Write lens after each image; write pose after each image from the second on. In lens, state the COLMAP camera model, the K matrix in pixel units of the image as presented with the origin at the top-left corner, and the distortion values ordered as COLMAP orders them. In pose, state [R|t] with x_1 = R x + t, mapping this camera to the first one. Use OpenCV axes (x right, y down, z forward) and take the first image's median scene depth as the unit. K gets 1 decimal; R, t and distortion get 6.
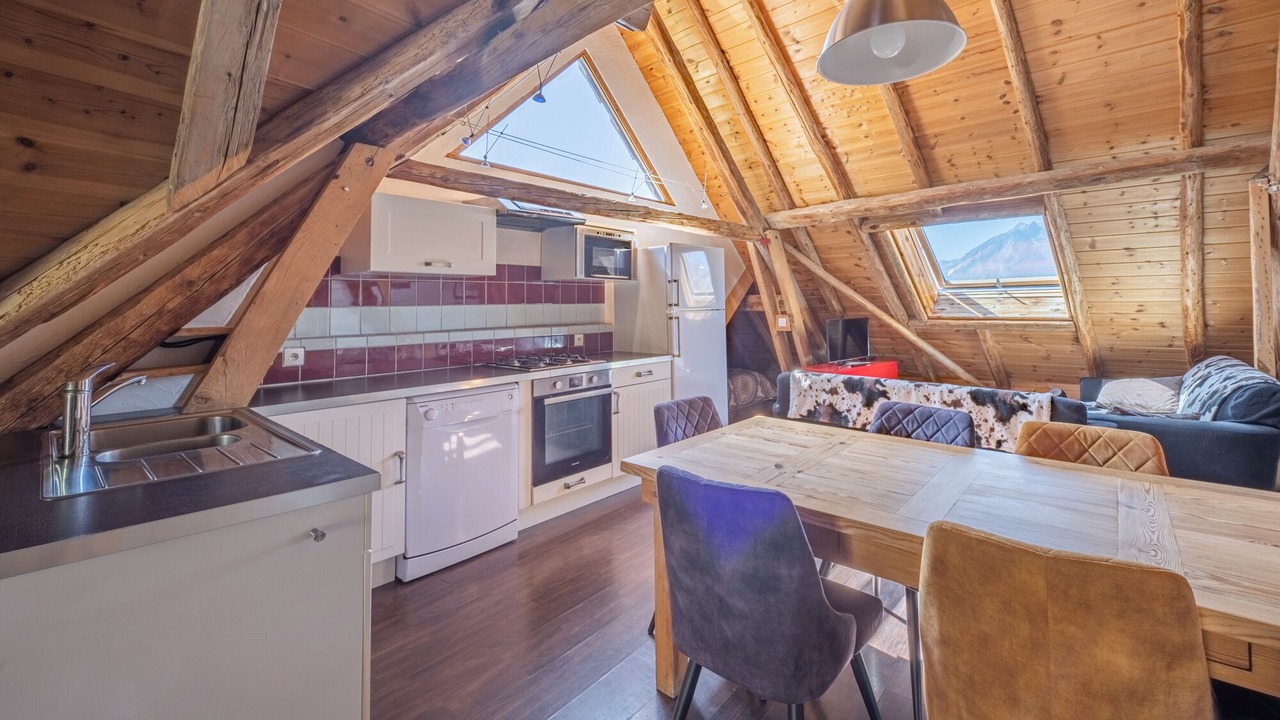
lens RADIAL K [[530.2, 0, 657.3], [0, 530.2, 288.8], [0, 0, 1]] dist [-0.001134, -0.000205]
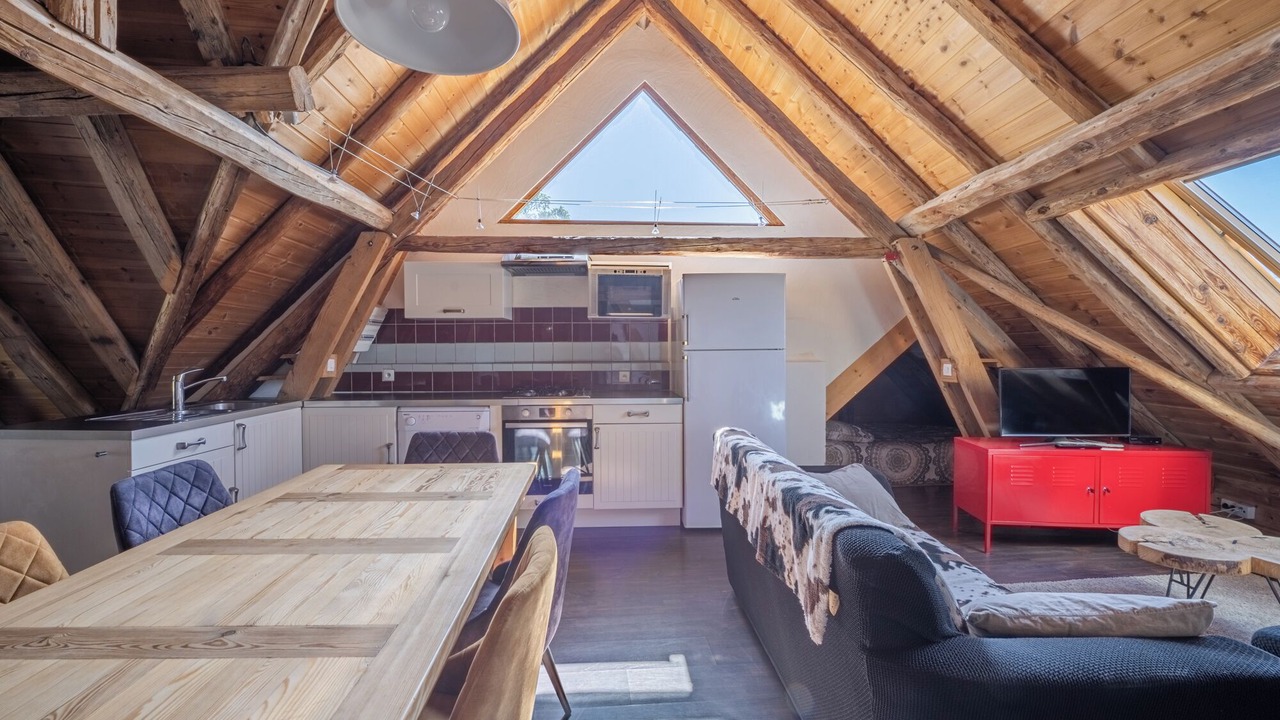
lens RADIAL K [[517.1, 0, 640.0], [0, 517.1, 360.0], [0, 0, 1]] dist [-0.000560, -0.000059]
pose [[0.683752, 0.027520, -0.729195, 0.610589], [0.017347, 0.998393, 0.053945, 0.010094], [0.729508, -0.049534, 0.682176, 0.337185]]
